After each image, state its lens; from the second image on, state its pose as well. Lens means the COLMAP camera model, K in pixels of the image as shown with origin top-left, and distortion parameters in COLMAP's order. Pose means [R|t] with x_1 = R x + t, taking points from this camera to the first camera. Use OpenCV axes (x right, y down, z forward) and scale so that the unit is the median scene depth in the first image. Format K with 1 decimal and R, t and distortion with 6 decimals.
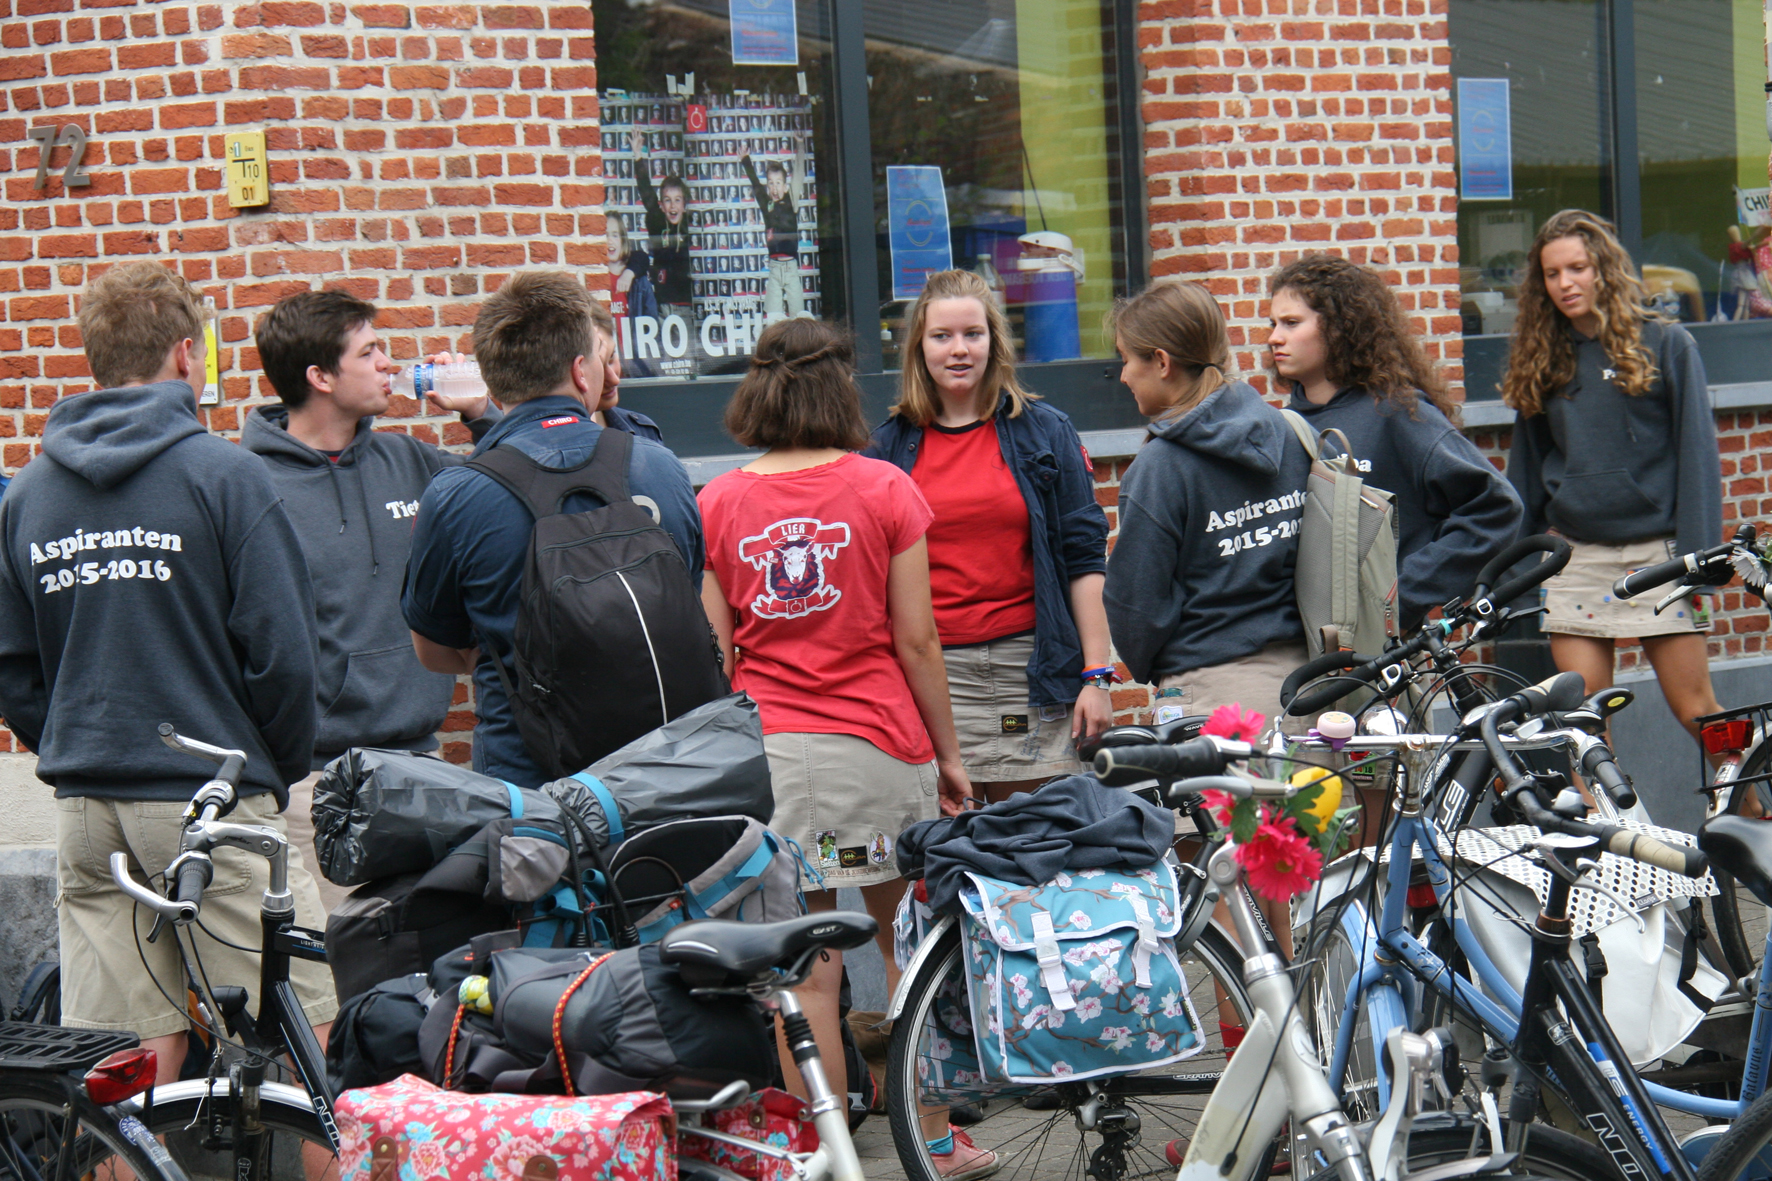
lens RADIAL K [[5841.4, 0, 926.7], [0, 5841.4, 592.4], [0, 0, 1]] dist [0.886748, 0.796463]
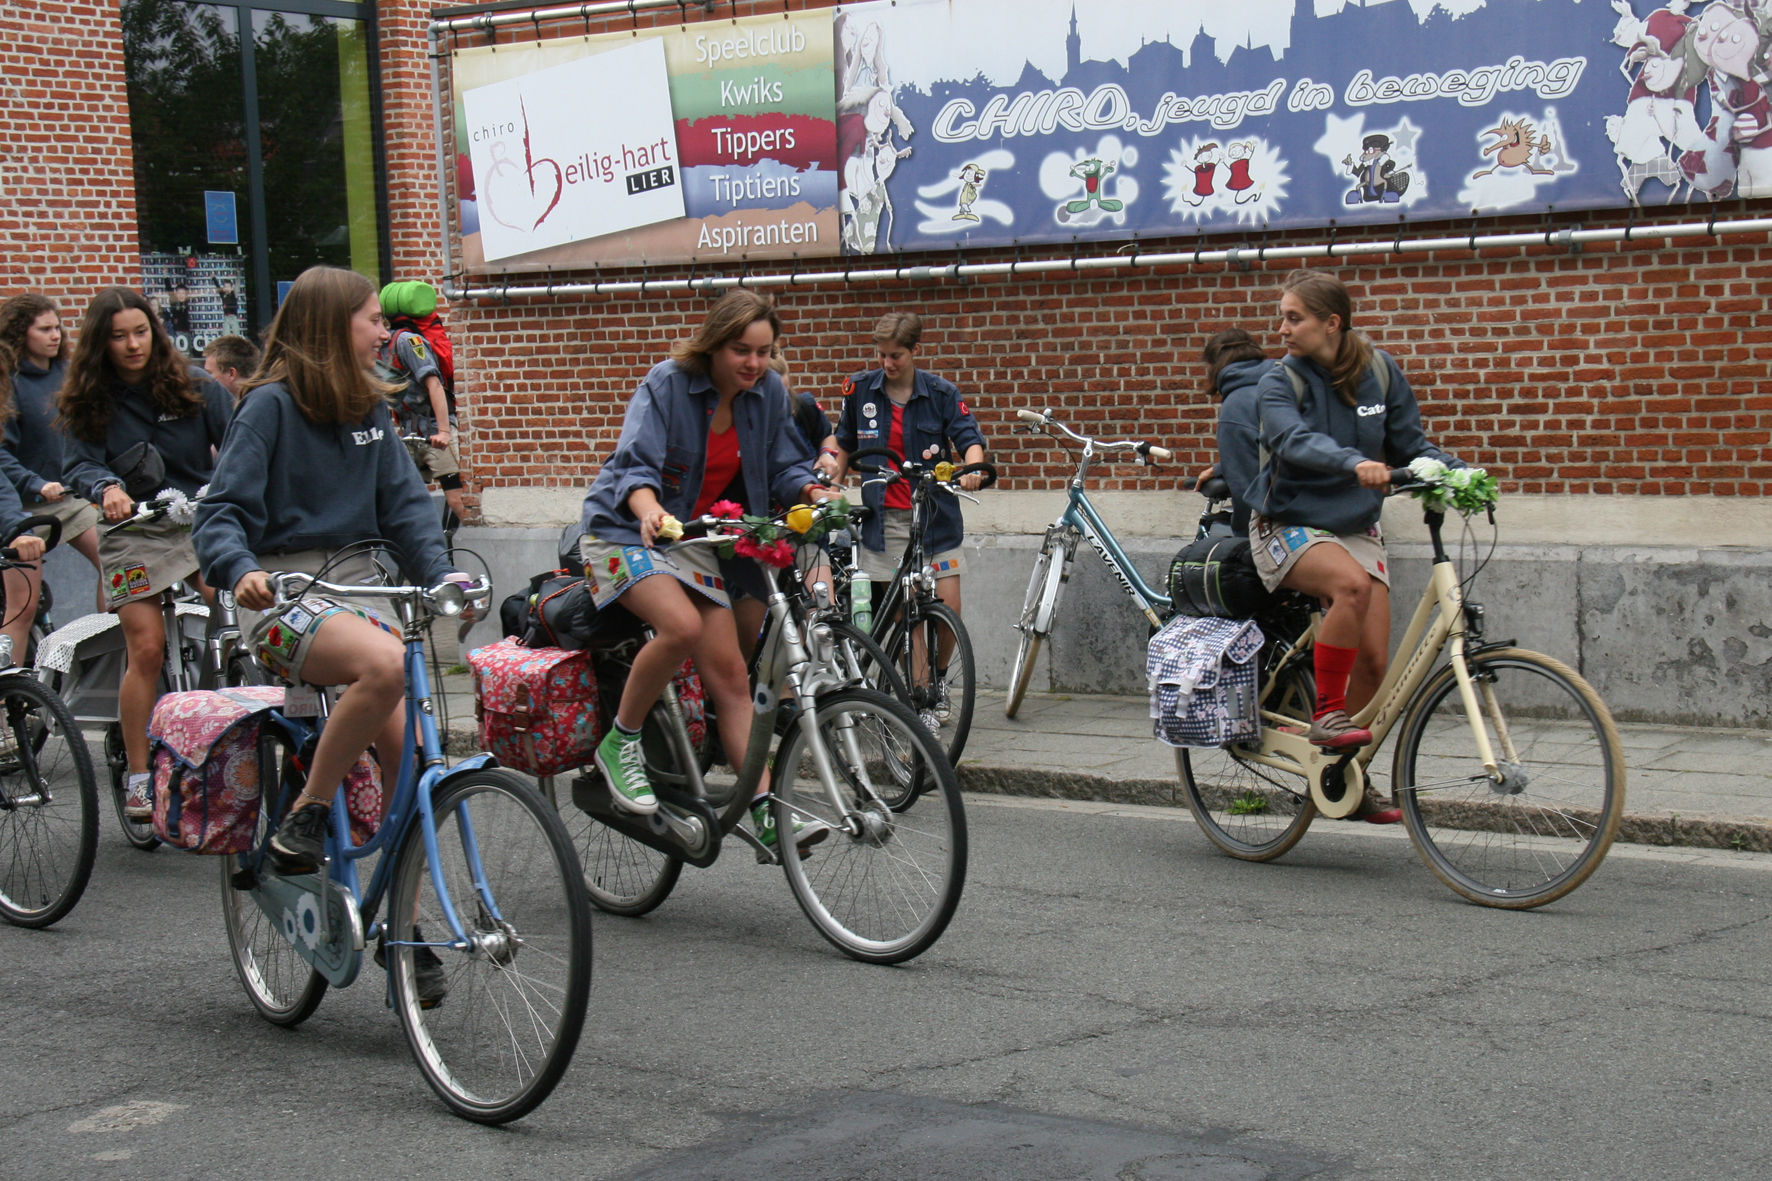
lens RADIAL K [[3108.2, 0, 944.4], [0, 3108.2, 589.8], [0, 0, 1]] dist [0.174244, 0.989286]
pose [[0.999083, 0.016535, 0.039491, 0.264864], [-0.018127, 0.999023, 0.040293, 0.005262], [-0.038786, -0.040972, 0.998407, -0.496293]]
